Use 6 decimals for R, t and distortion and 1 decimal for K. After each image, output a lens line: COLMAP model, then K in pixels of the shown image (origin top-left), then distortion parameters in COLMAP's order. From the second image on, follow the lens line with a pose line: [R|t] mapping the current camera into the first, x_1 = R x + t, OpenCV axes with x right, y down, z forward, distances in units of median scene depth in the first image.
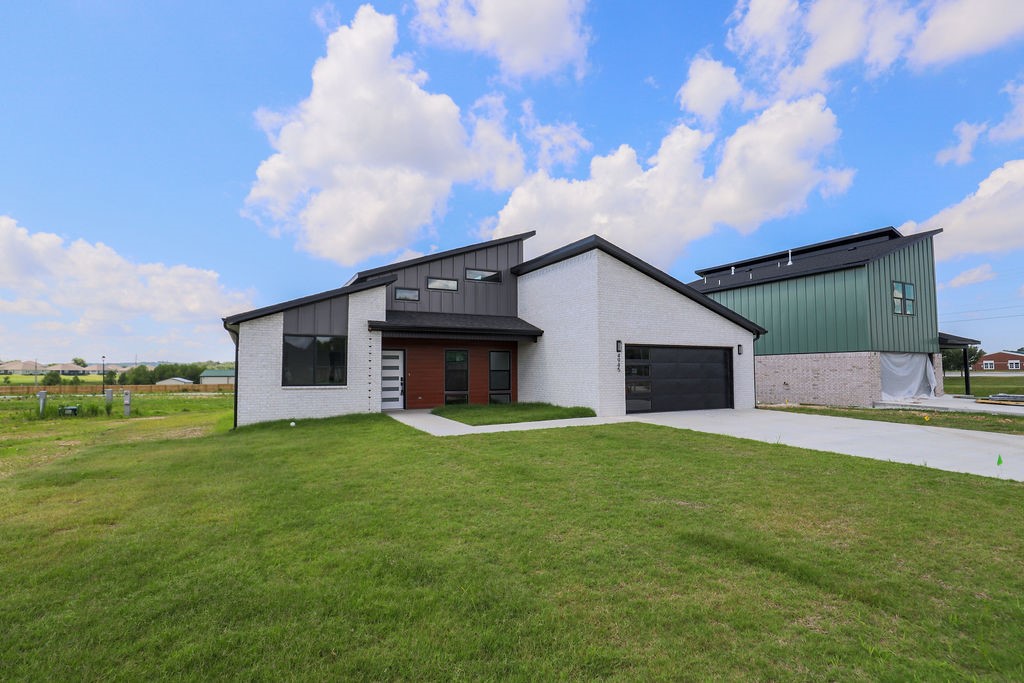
lens RADIAL K [[498.8, 0, 517.3], [0, 498.8, 347.7], [0, 0, 1]] dist [-0.025774, 0.000197]
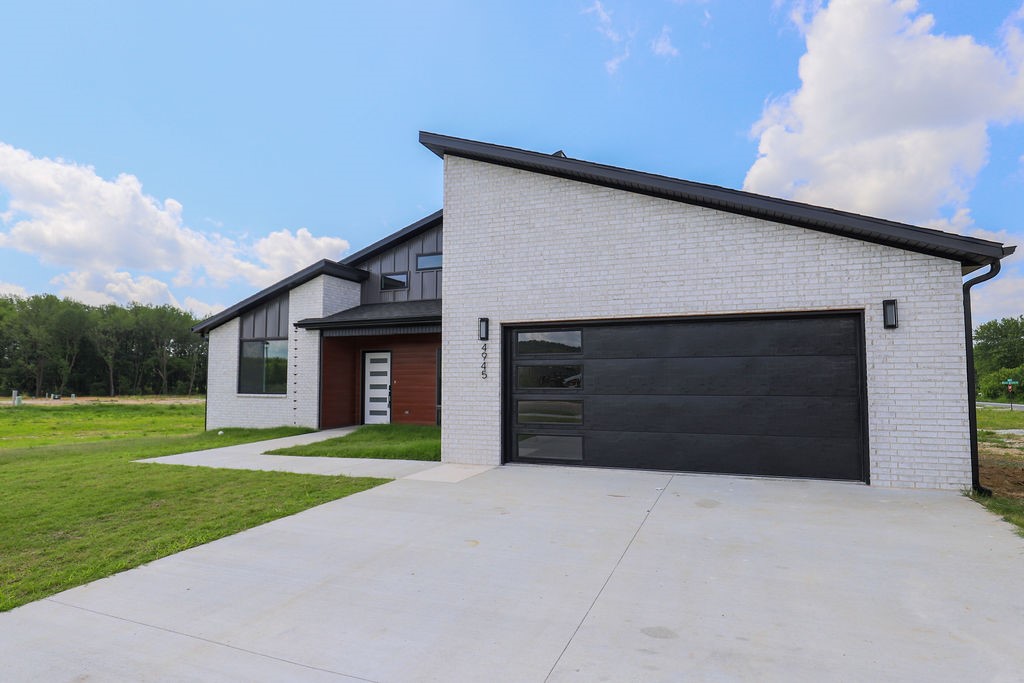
lens RADIAL K [[560.9, 0, 512.0], [0, 560.9, 341.5], [0, 0, 1]] dist [-0.000987, -0.000063]
pose [[0.643777, -0.049514, -0.763610, 0.588959], [0.037331, 0.998748, -0.033287, 0.026490], [0.764302, -0.007077, 0.644819, 0.571485]]
